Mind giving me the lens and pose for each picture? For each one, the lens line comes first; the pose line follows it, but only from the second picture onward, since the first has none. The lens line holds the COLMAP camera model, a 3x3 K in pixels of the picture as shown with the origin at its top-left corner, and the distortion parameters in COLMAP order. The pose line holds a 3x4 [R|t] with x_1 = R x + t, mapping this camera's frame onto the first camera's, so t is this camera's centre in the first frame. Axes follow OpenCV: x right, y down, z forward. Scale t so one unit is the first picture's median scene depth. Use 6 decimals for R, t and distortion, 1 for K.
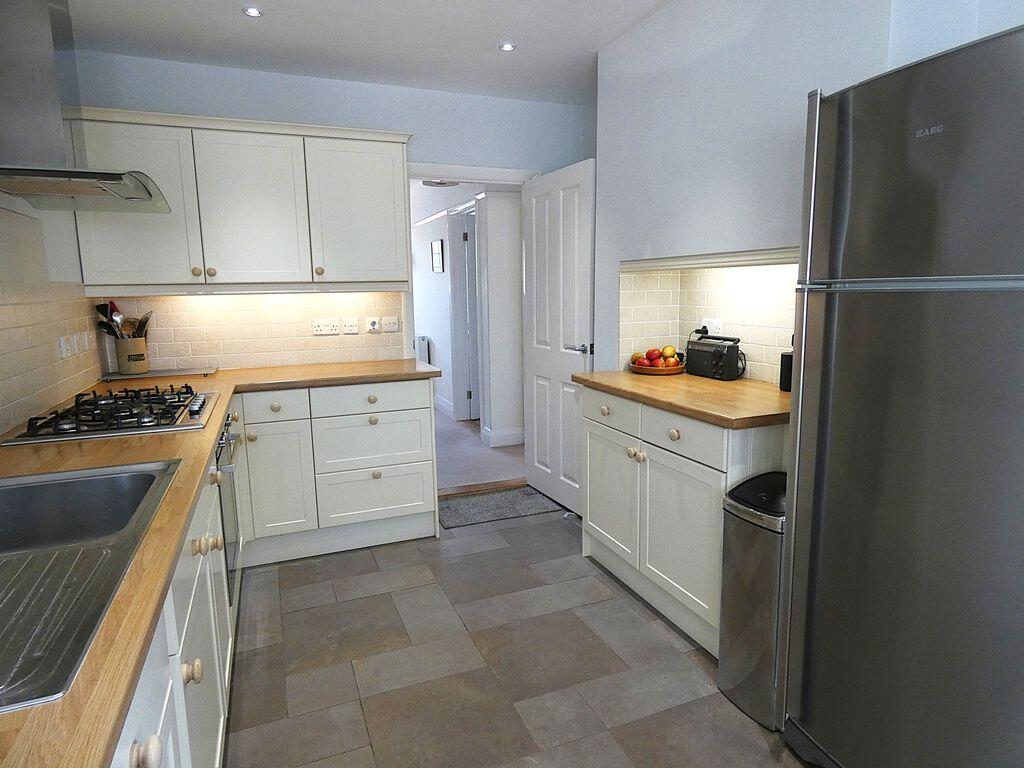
lens RADIAL K [[623.6, 0, 512.0], [0, 623.6, 384.0], [0, 0, 1]] dist [0.006710, 0.000290]
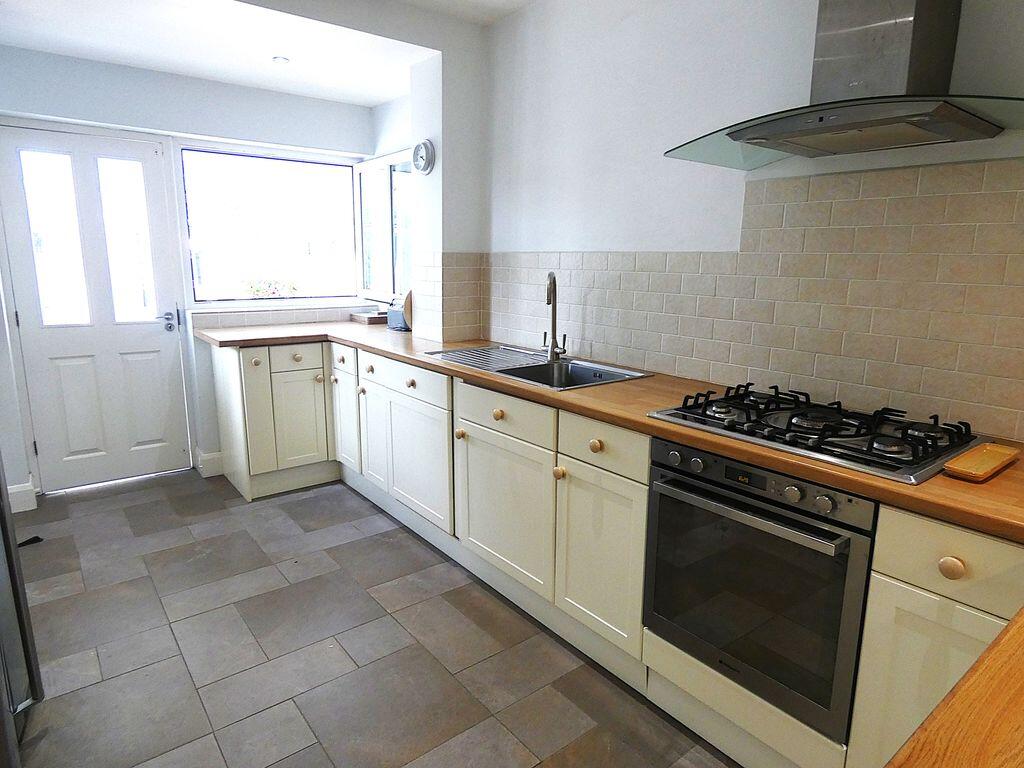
lens RADIAL K [[623.6, 0, 512.0], [0, 623.6, 384.0], [0, 0, 1]] dist [0.006710, 0.000290]
pose [[-0.963549, 0.060376, -0.260630, -0.040163], [-0.034872, 0.937546, 0.346109, -0.182534], [0.265249, 0.342582, -0.901266, 1.128967]]
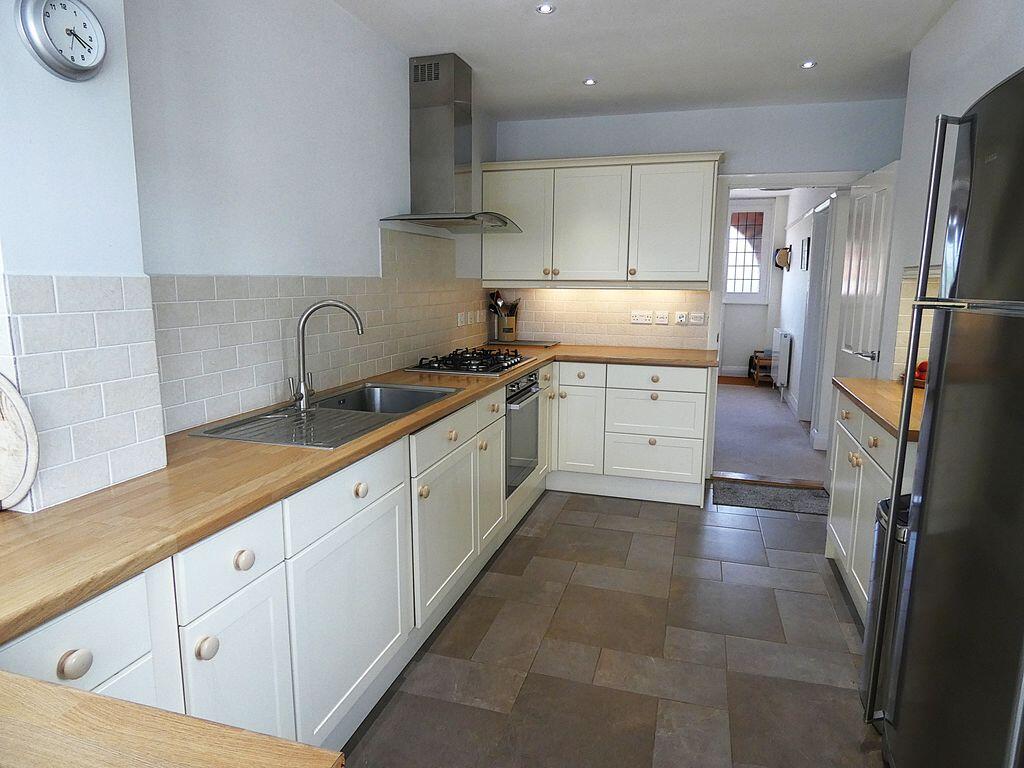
lens RADIAL K [[623.6, 0, 512.0], [0, 623.6, 384.0], [0, 0, 1]] dist [0.006710, 0.000290]
pose [[0.775857, 0.127407, -0.617911, 0.314287], [-0.118261, 0.991406, 0.055928, -0.000556], [0.619726, 0.029683, 0.784257, -0.123848]]
